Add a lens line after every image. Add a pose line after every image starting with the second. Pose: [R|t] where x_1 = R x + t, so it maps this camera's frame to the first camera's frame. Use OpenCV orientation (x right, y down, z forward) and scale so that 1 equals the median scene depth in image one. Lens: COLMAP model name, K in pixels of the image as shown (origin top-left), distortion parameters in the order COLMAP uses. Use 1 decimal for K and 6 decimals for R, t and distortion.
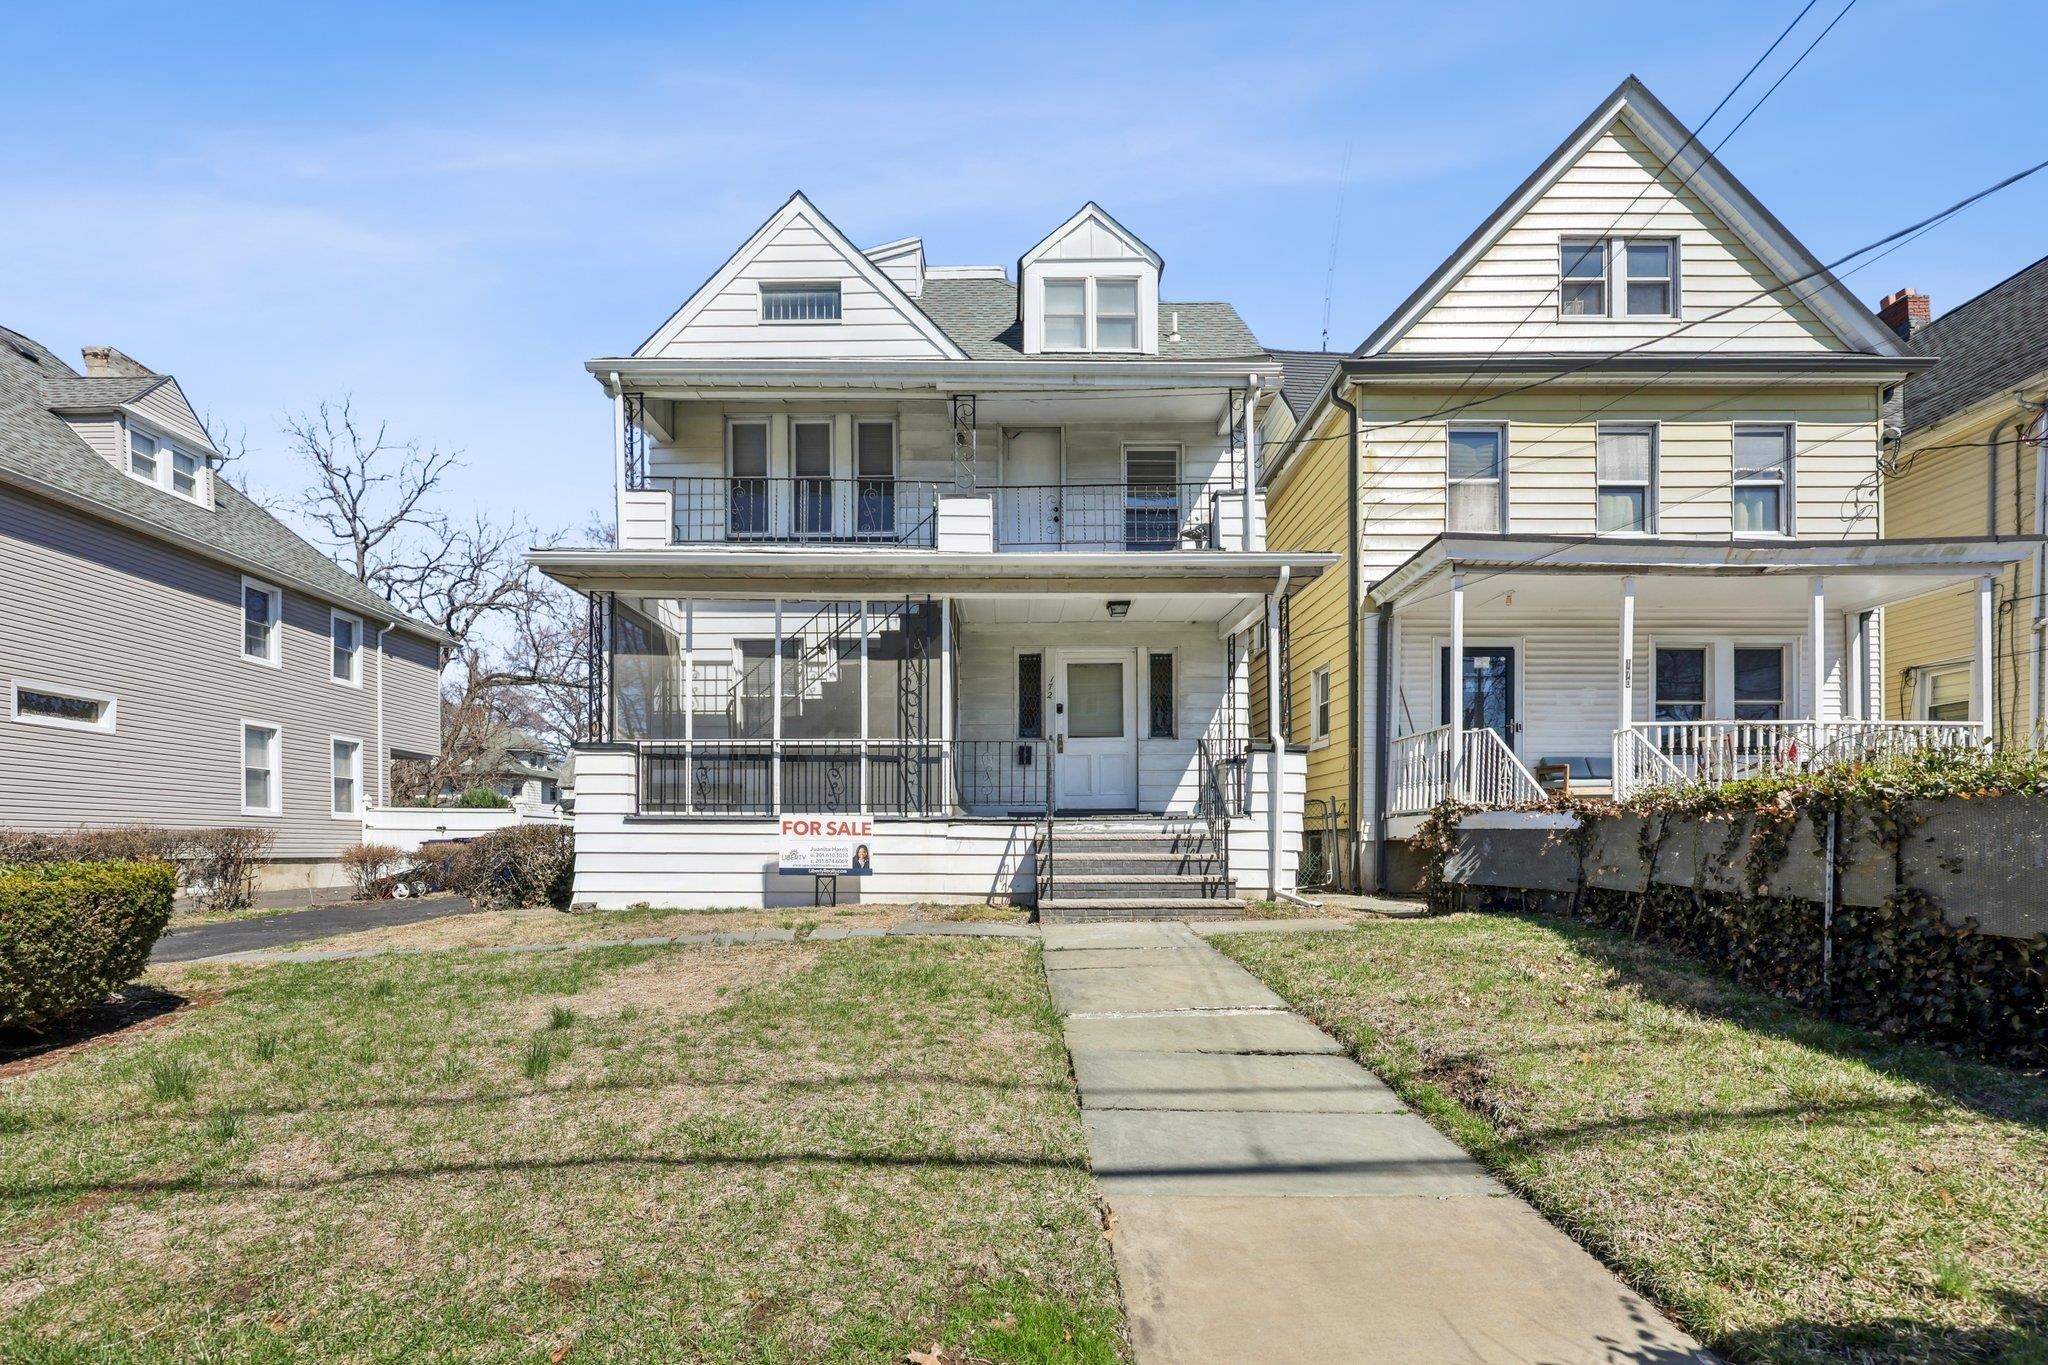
lens RADIAL K [[831.7, 0, 941.3], [0, 831.7, 875.7], [0, 0, 1]] dist [-0.002756, 0.000797]
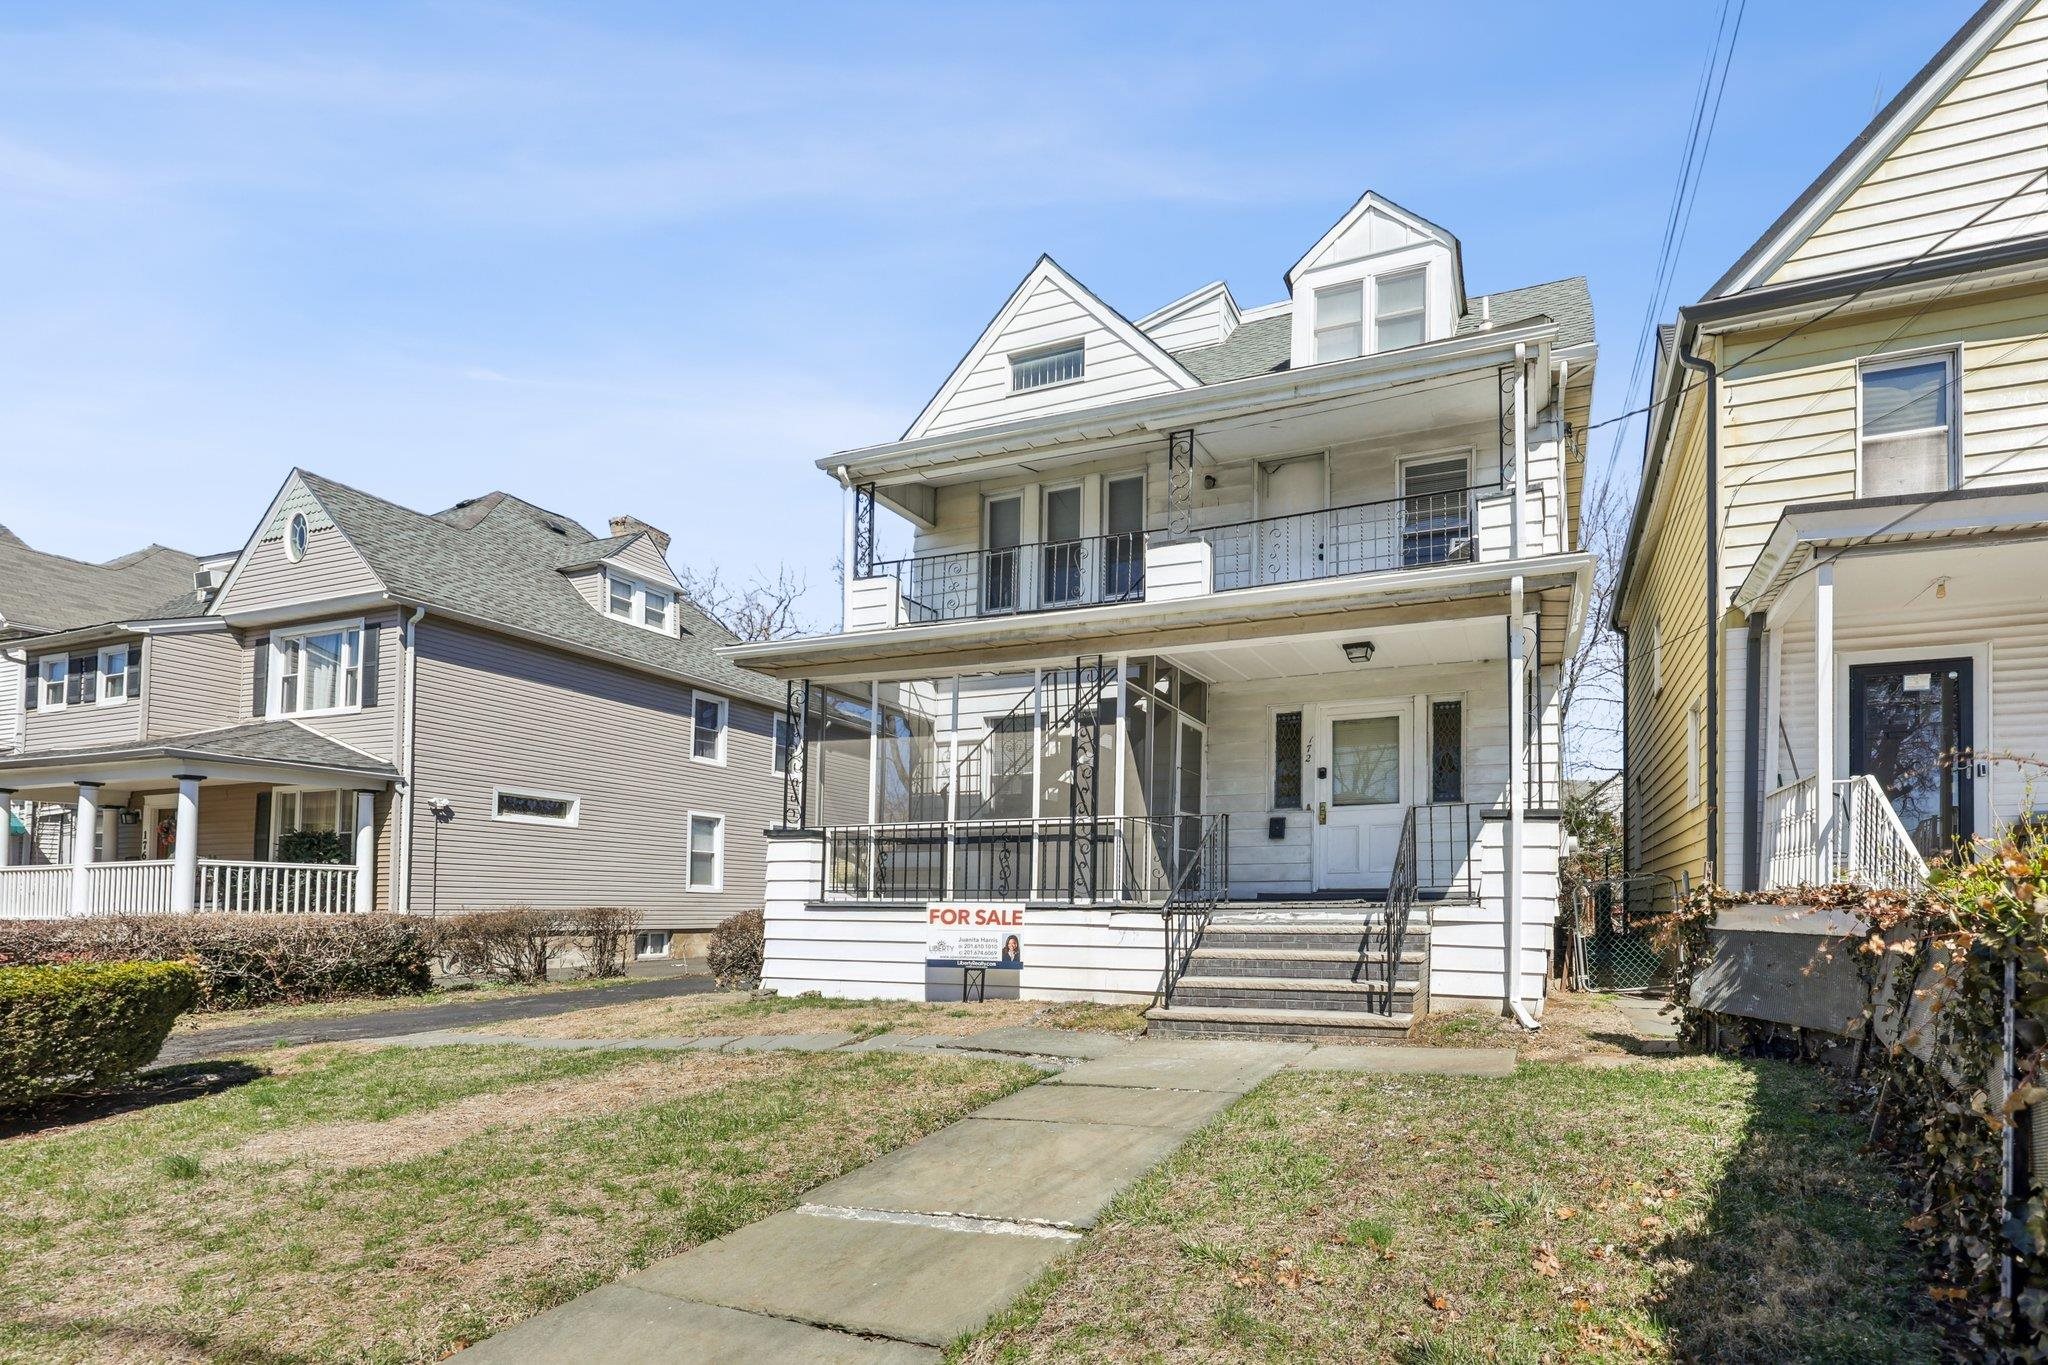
lens RADIAL K [[831.7, 0, 1130.3], [0, 831.7, 922.3], [0, 0, 1]] dist [-0.002756, 0.000797]
pose [[0.955840, 0.007113, -0.293802, 0.213462], [-0.014992, 0.999586, -0.024573, -0.022303], [0.293506, 0.027892, 0.955550, 0.124141]]
